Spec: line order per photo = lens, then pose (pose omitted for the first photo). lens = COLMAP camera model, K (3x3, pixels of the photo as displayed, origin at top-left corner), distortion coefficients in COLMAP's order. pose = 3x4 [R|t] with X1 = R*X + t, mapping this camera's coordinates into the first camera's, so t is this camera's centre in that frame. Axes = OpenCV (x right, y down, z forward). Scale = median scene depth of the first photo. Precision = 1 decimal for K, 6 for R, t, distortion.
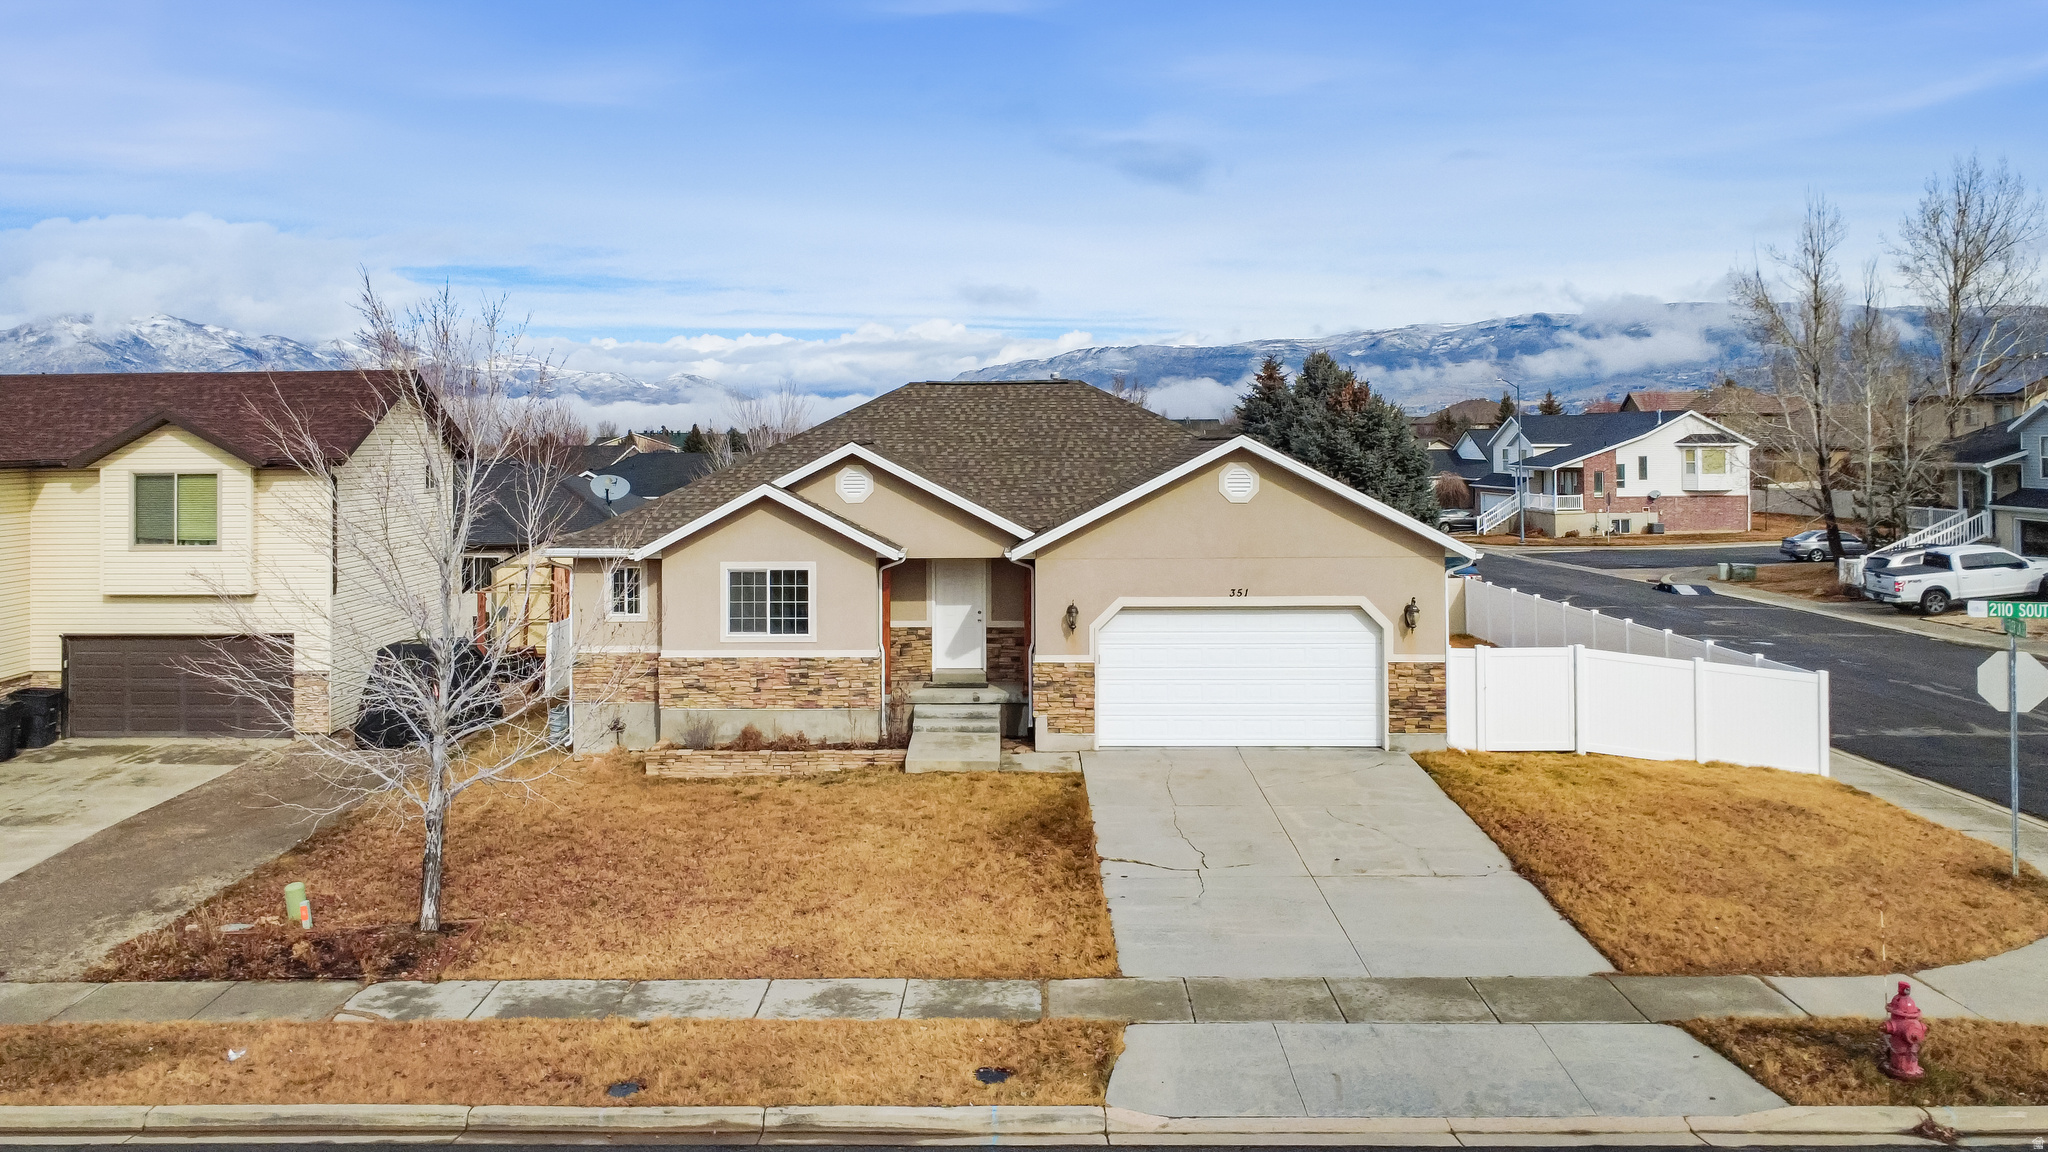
lens RADIAL K [[1530.1, 0, 933.4], [0, 1530.1, 385.8], [0, 0, 1]] dist [-0.003535, 0.000626]
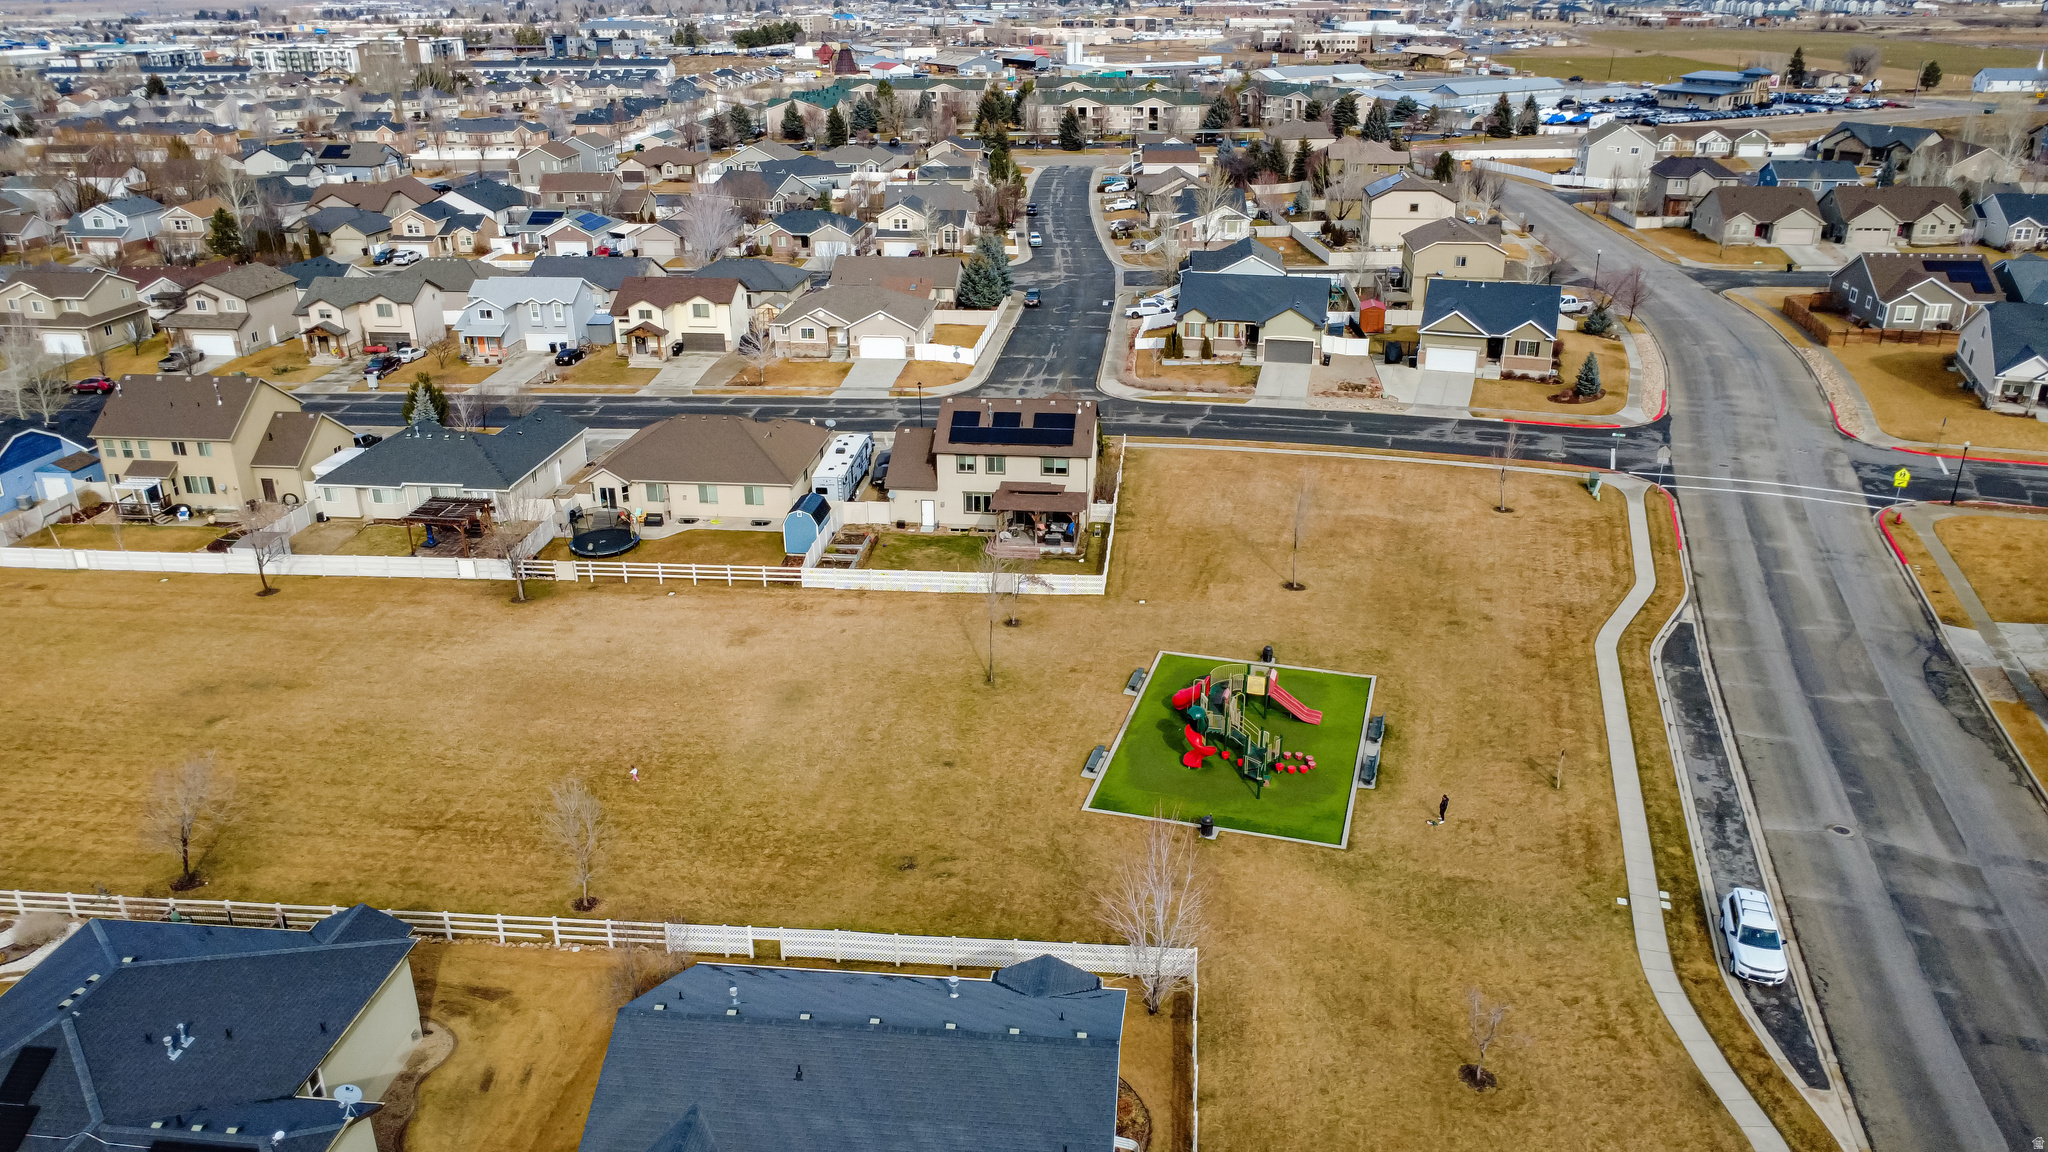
lens RADIAL K [[1488.7, 0, 1031.5], [0, 1488.7, 579.2], [0, 0, 1]] dist [-0.001164, 0.002348]
pose [[0.998600, 0.024328, -0.046973, 1.111606], [-0.002754, 0.910684, 0.413094, -1.453495], [0.052827, -0.412386, 0.909476, -4.858159]]
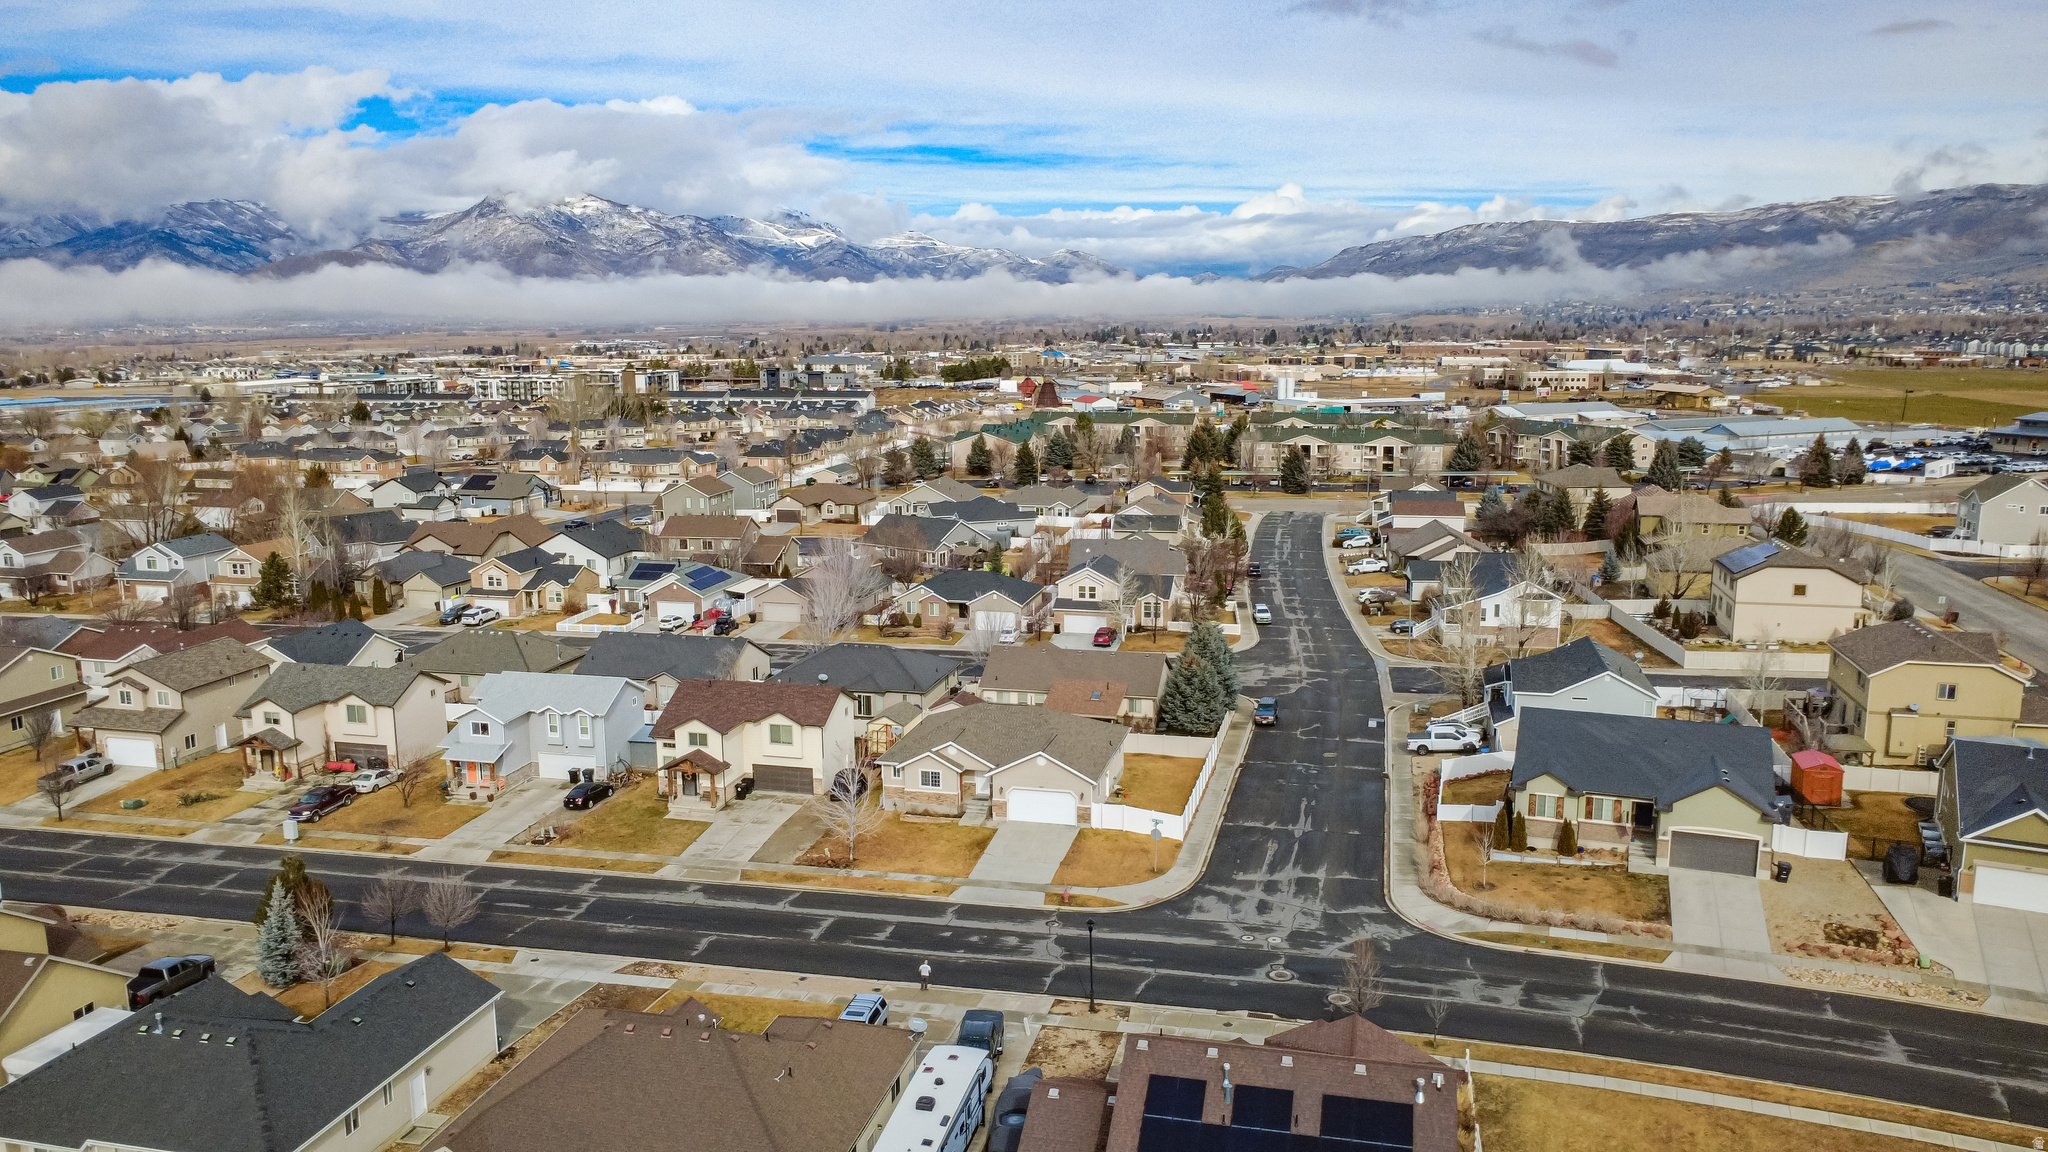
lens RADIAL K [[1488.7, 0, 1031.5], [0, 1488.7, 579.2], [0, 0, 1]] dist [-0.001164, 0.002348]
pose [[0.982629, 0.037979, -0.181654, 0.863501], [0.001311, 0.977390, 0.211440, -1.226200], [0.185577, -0.208005, 0.960362, -2.651894]]
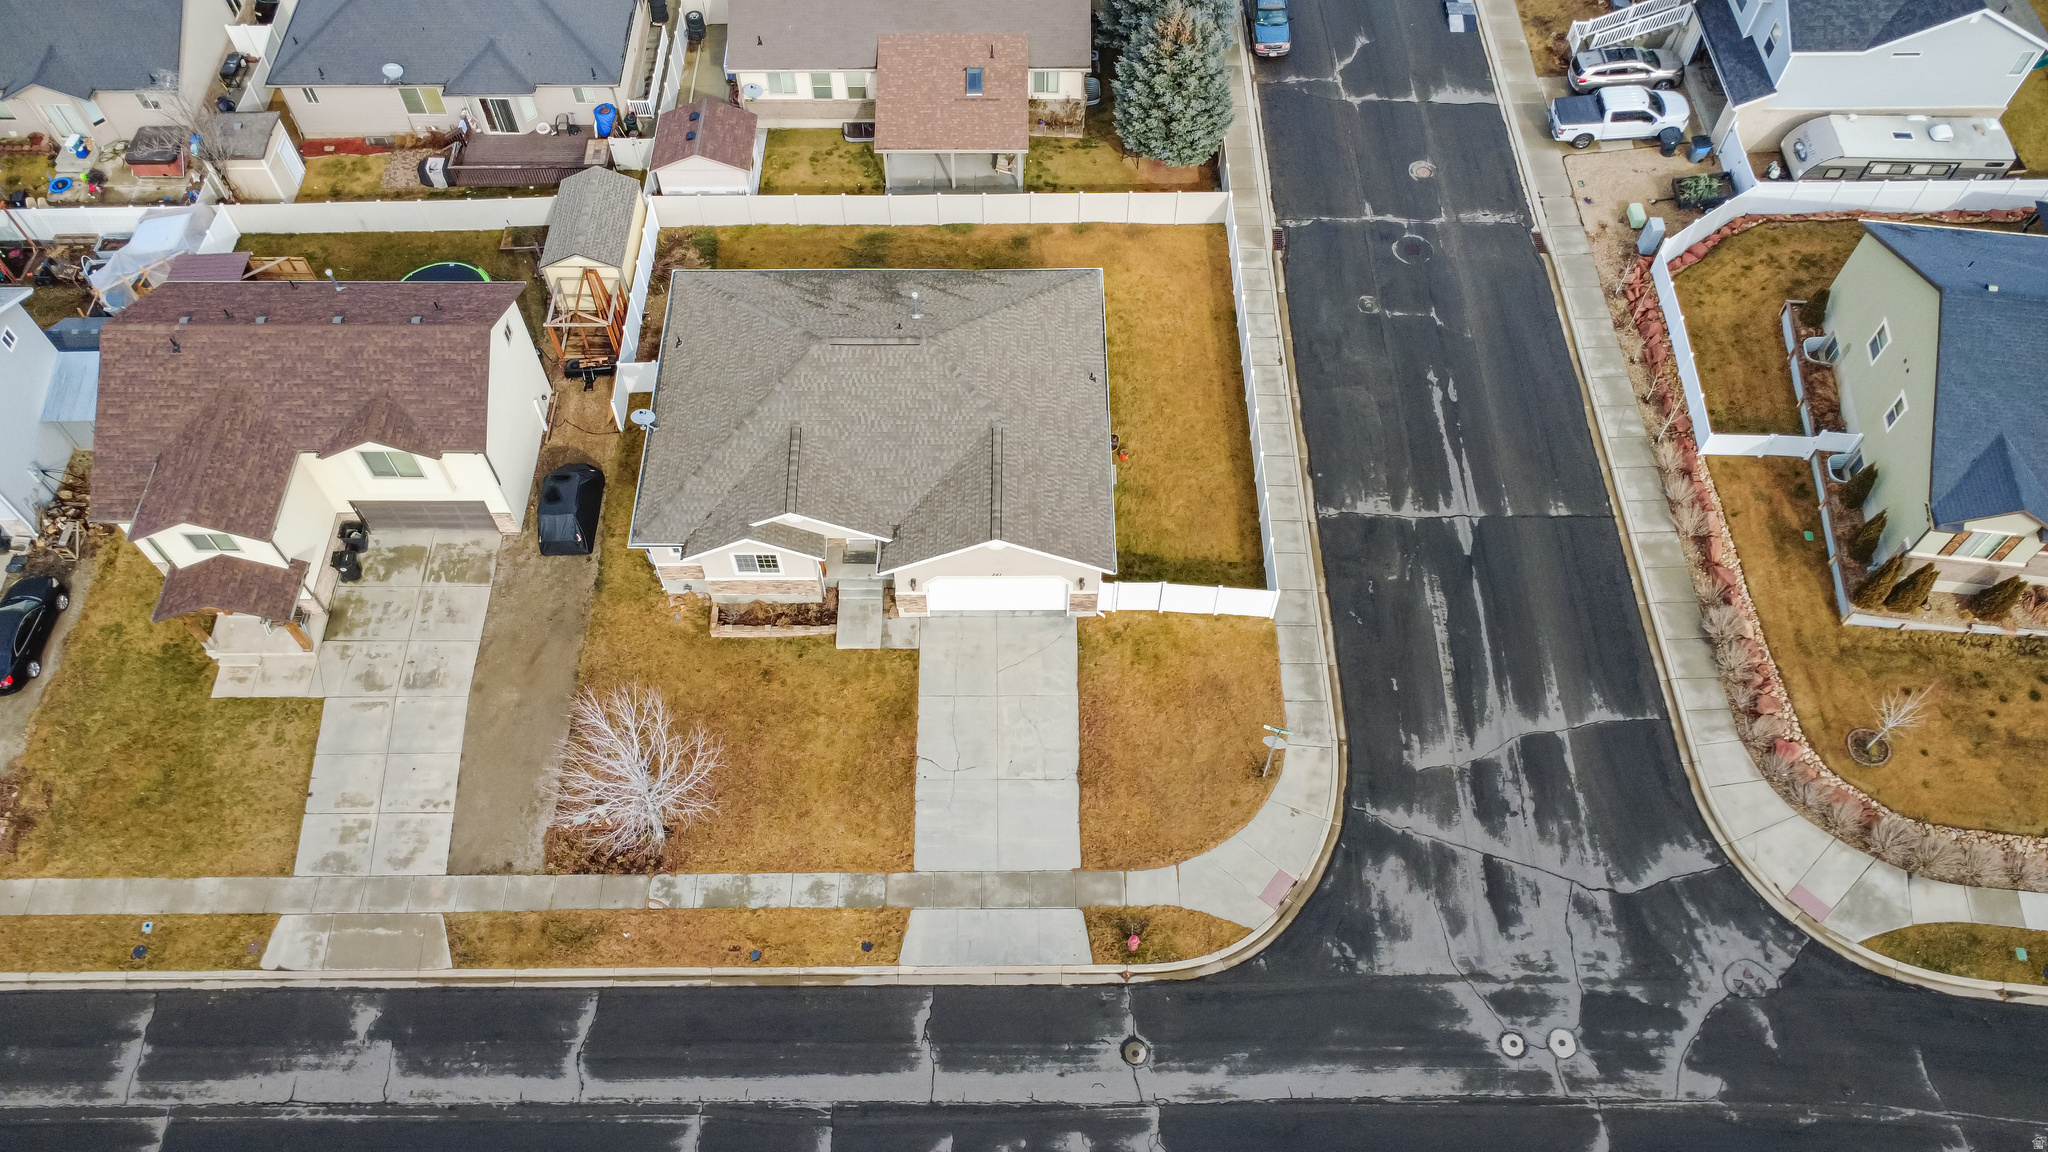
lens RADIAL K [[1488.7, 0, 1031.5], [0, 1488.7, 579.2], [0, 0, 1]] dist [-0.001164, 0.002348]
pose [[0.998145, -0.040260, 0.045666, 0.155327], [-0.018951, 0.507362, 0.861524, -1.516848], [-0.057855, -0.860792, 0.505658, 0.019176]]
